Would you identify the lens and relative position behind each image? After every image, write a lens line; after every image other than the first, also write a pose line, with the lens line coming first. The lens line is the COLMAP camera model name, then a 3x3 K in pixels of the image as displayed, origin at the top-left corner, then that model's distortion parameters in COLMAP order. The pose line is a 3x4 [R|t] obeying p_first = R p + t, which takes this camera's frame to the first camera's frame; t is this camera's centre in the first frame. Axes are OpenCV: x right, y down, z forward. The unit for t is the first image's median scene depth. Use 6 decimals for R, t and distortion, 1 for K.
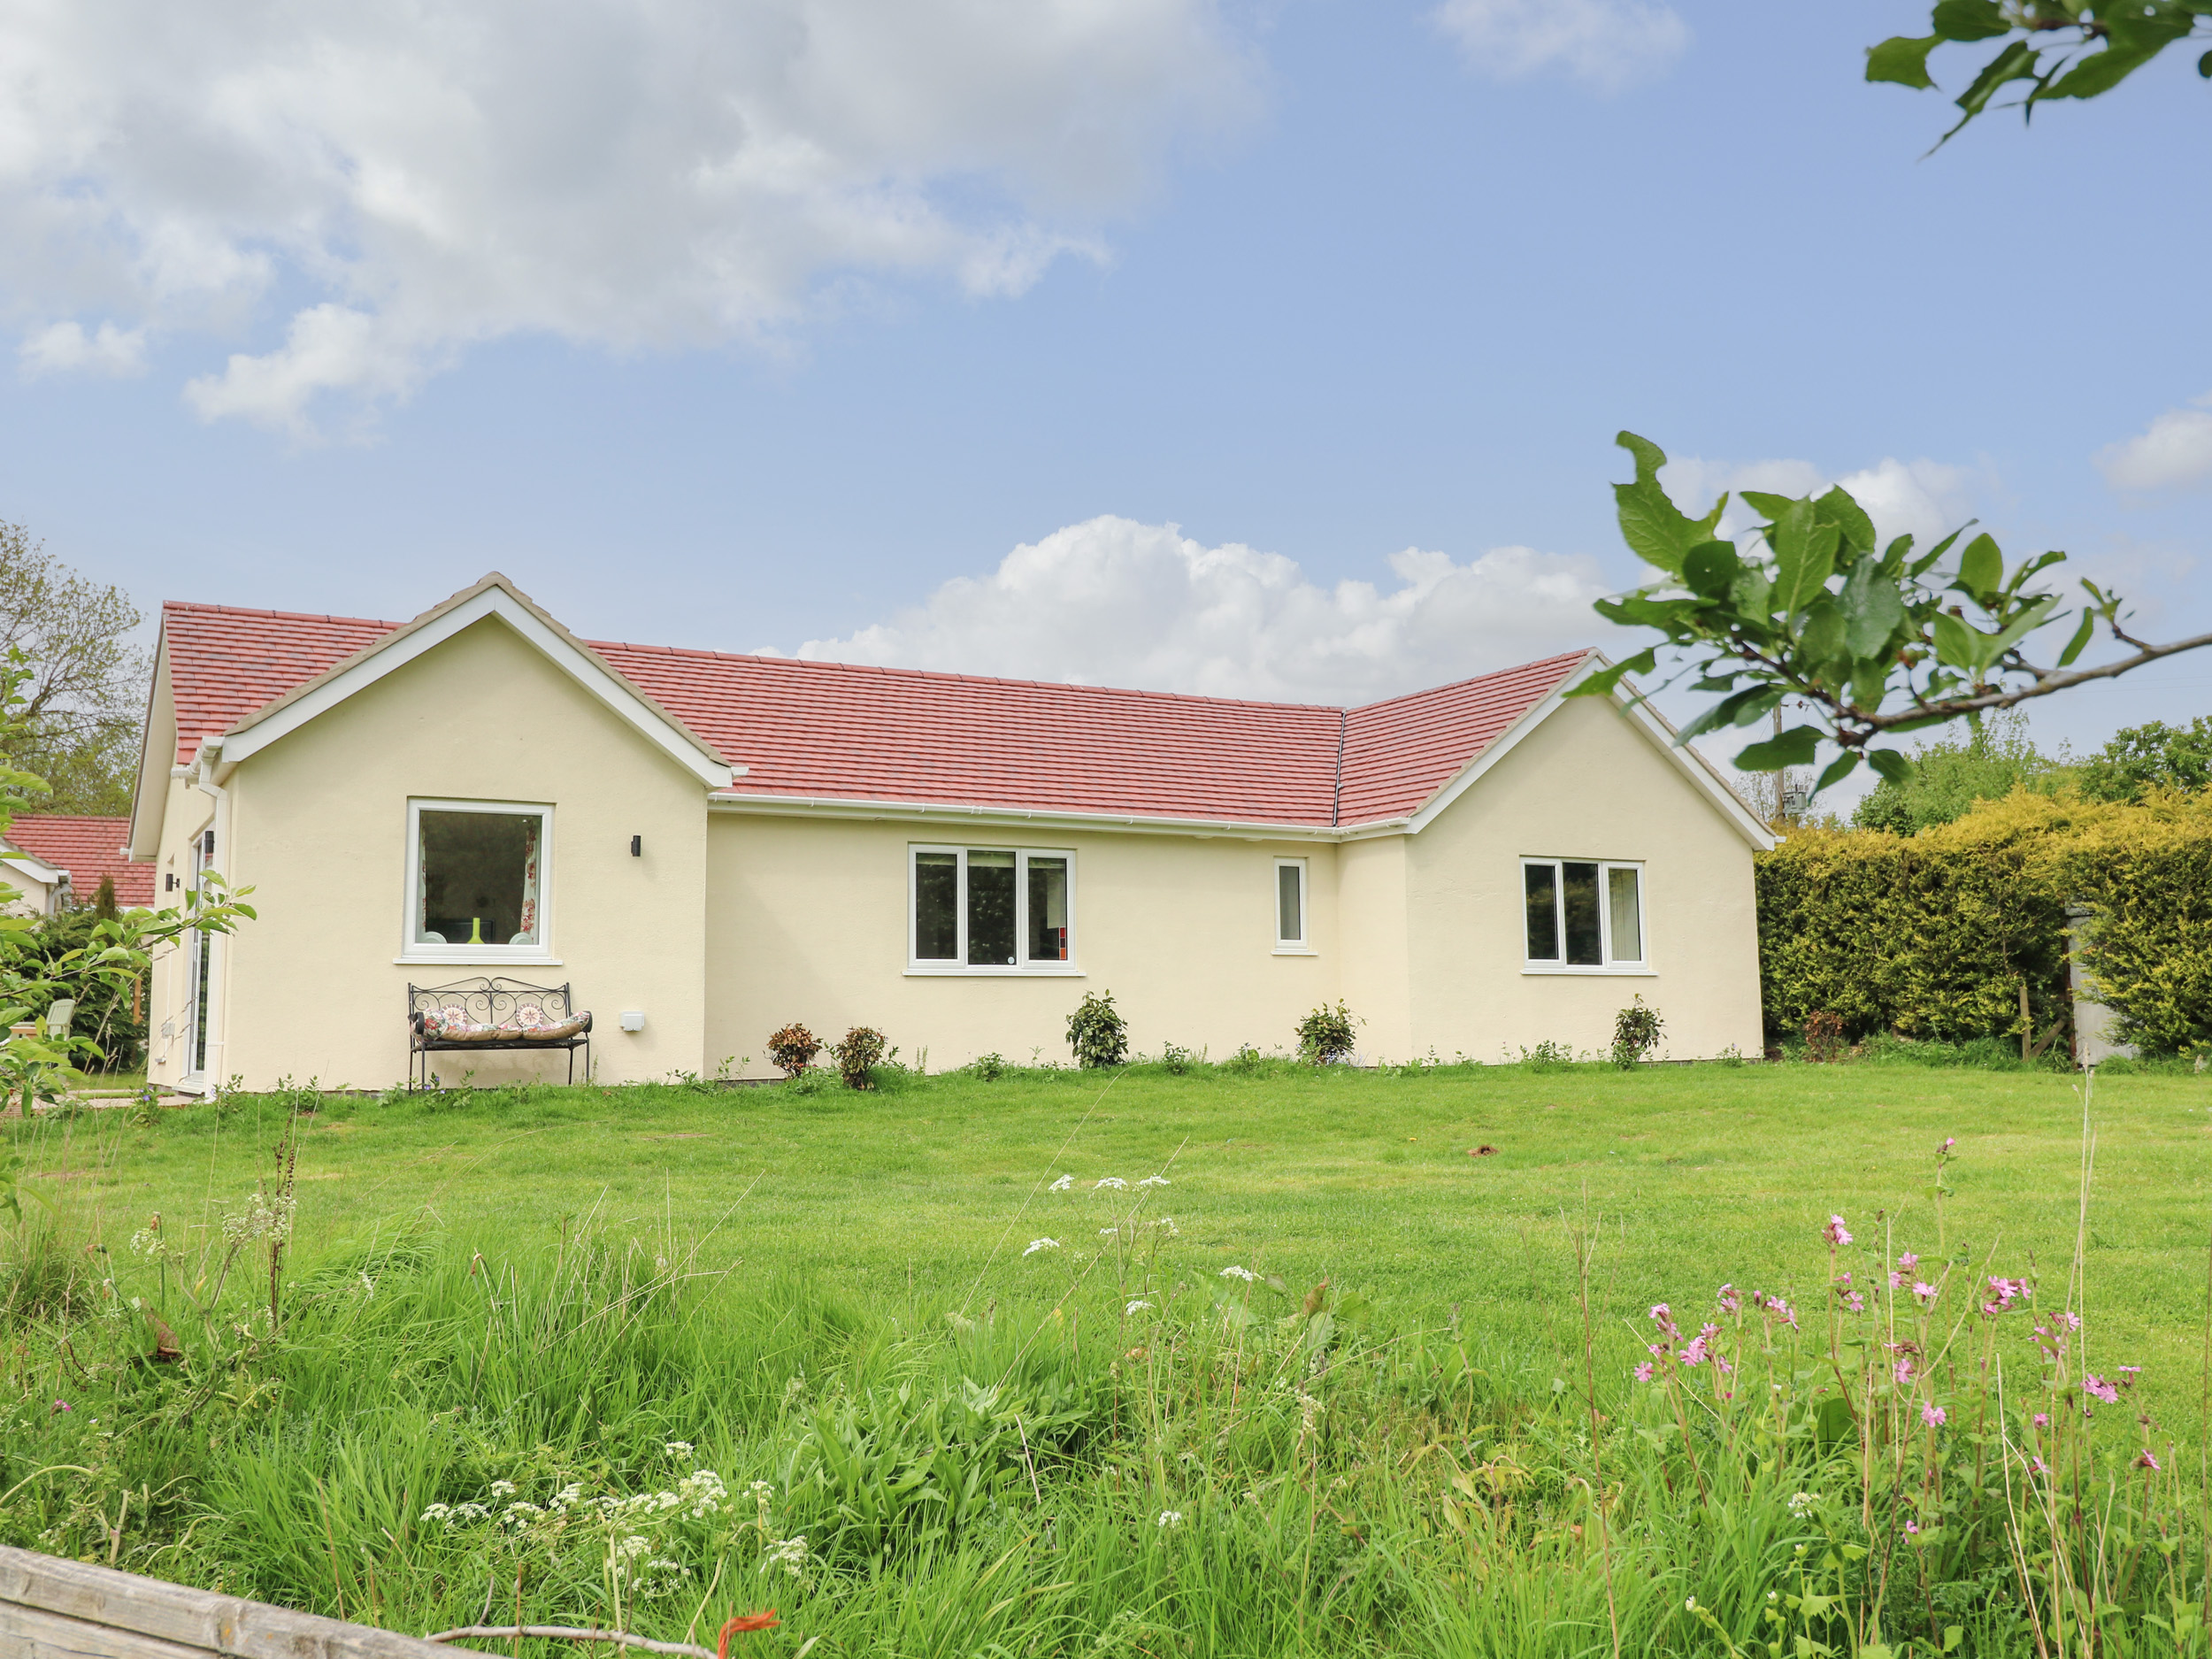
lens RADIAL K [[1902.7, 0, 1106.0], [0, 1902.7, 829.5], [0, 0, 1]] dist [0.016147, 0.005423]
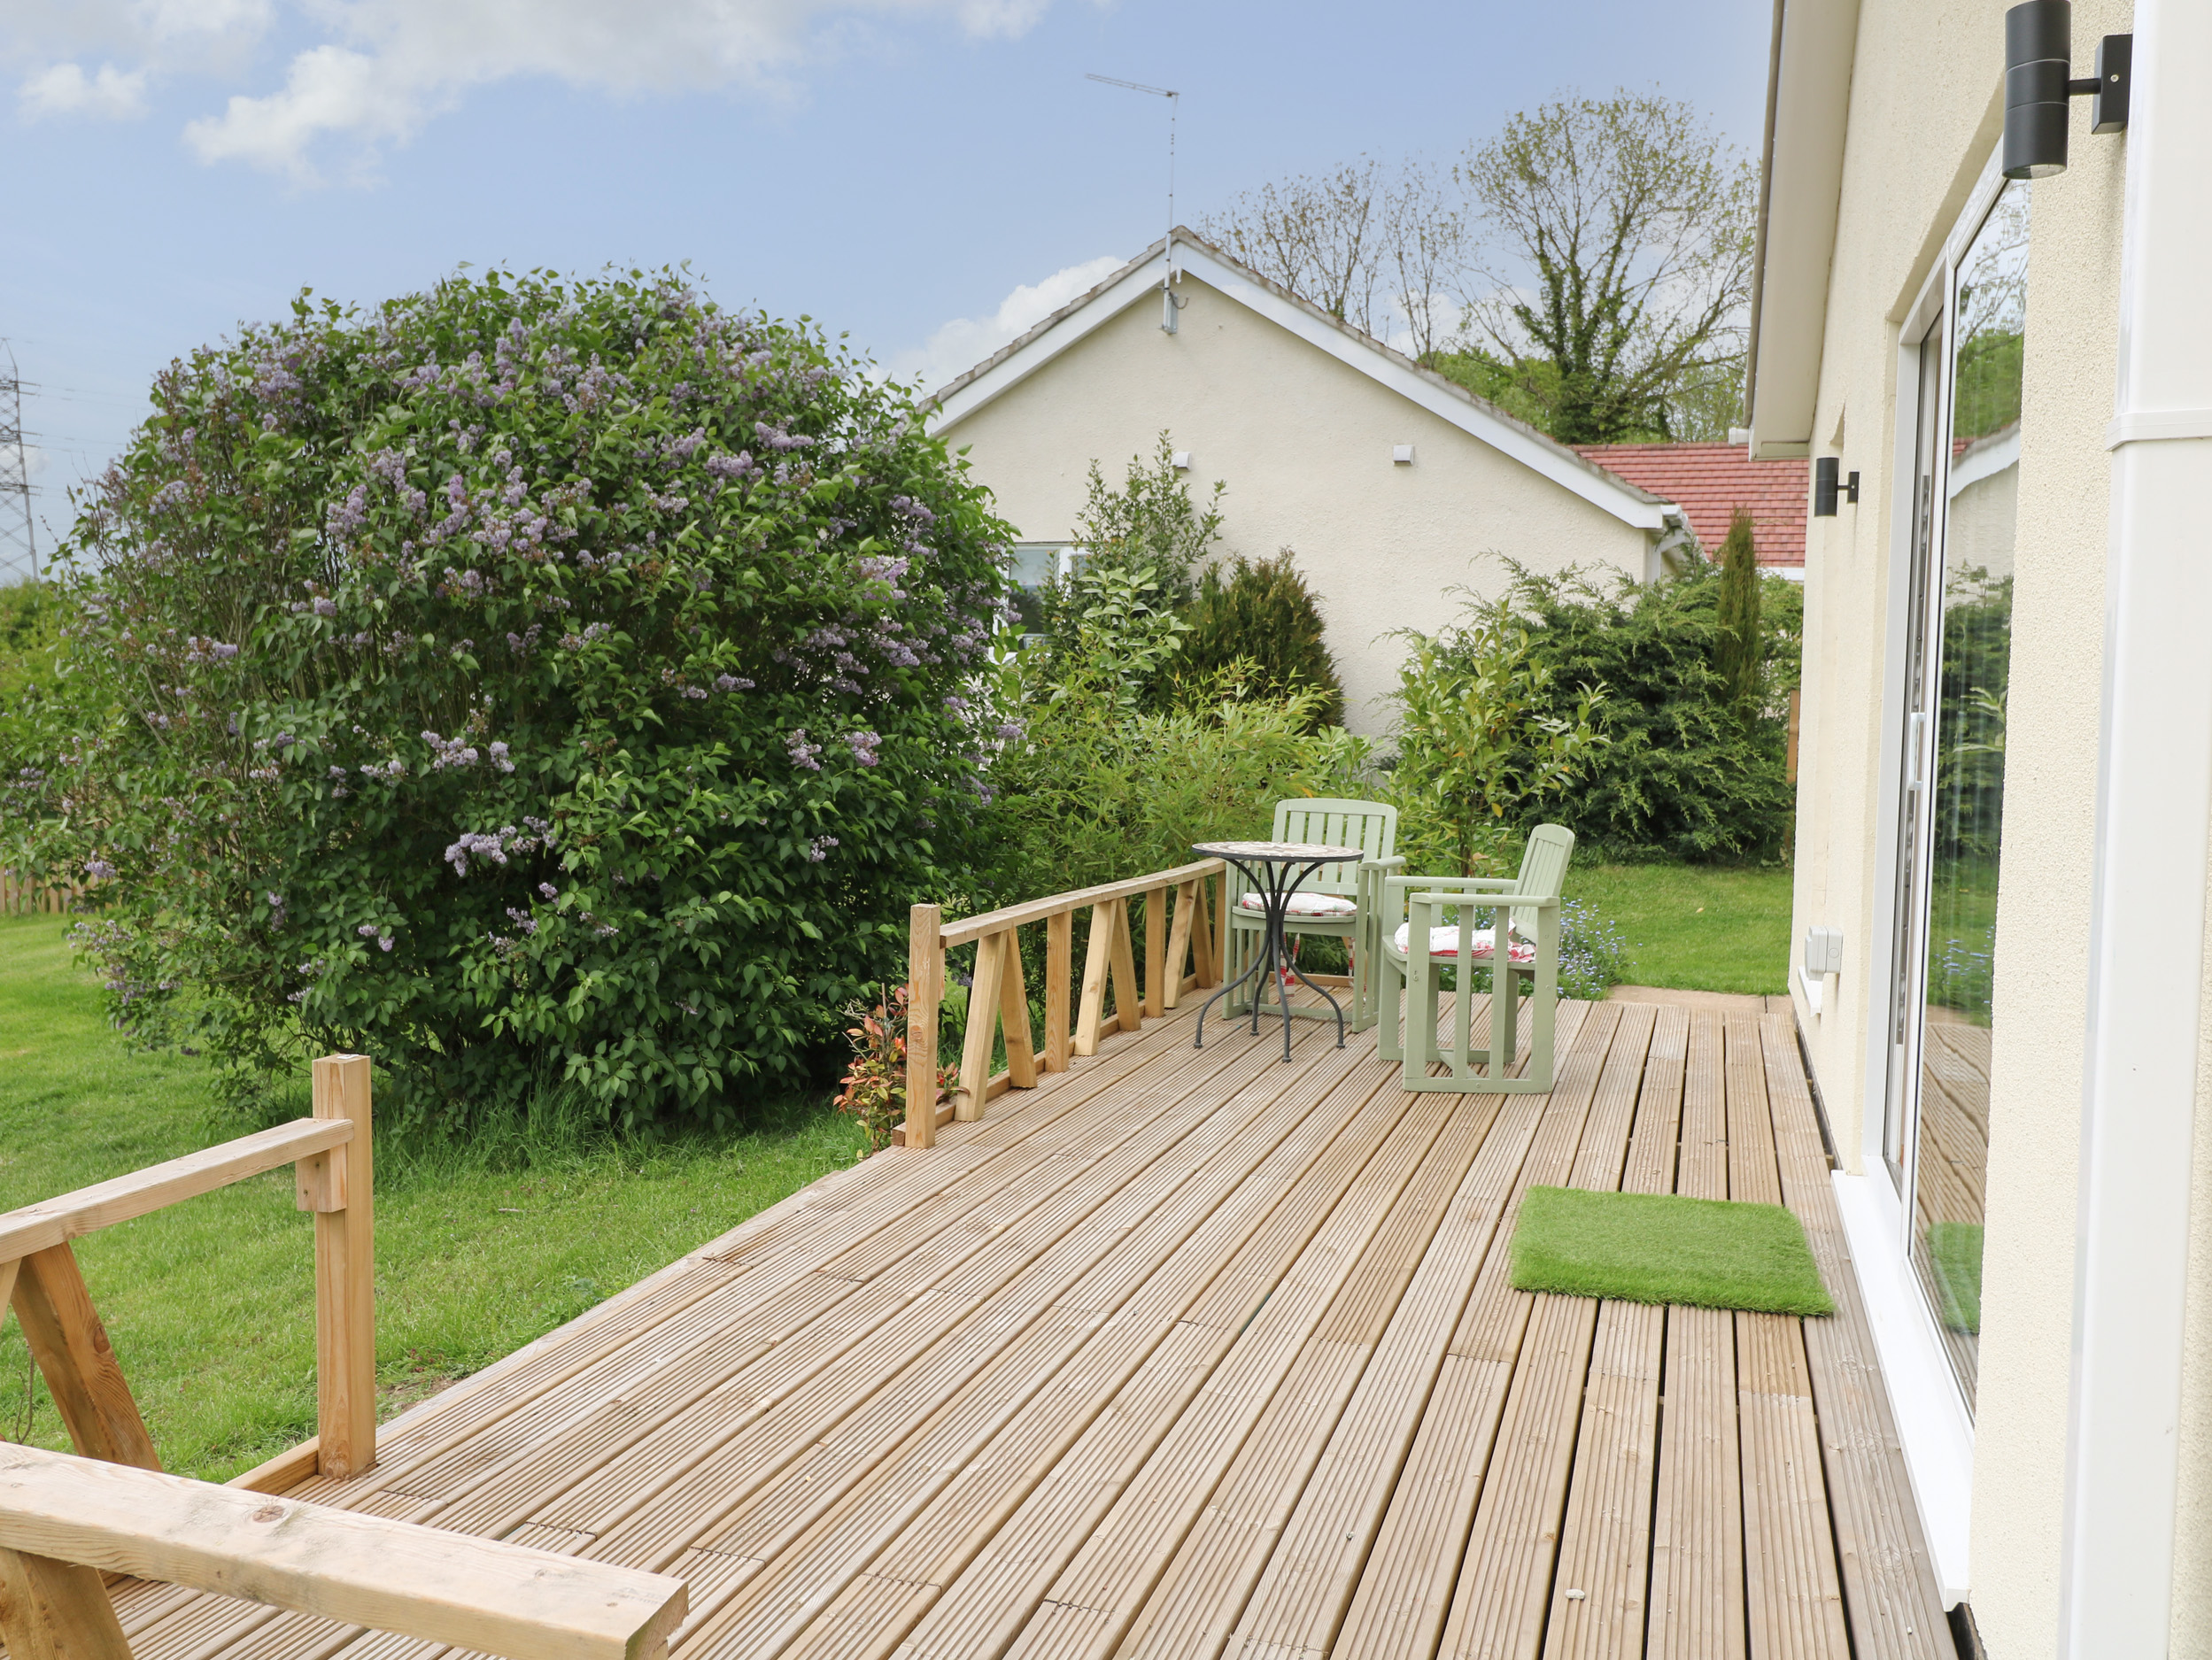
lens RADIAL K [[2013.4, 0, 1106.0], [0, 2013.4, 830.0], [0, 0, 1]] dist [-0.008850, -0.004774]
pose [[0.688190, 0.073981, -0.721749, -0.307236], [0.050175, 0.987553, 0.149069, 0.026567], [0.723794, -0.138802, 0.675912, 0.637670]]
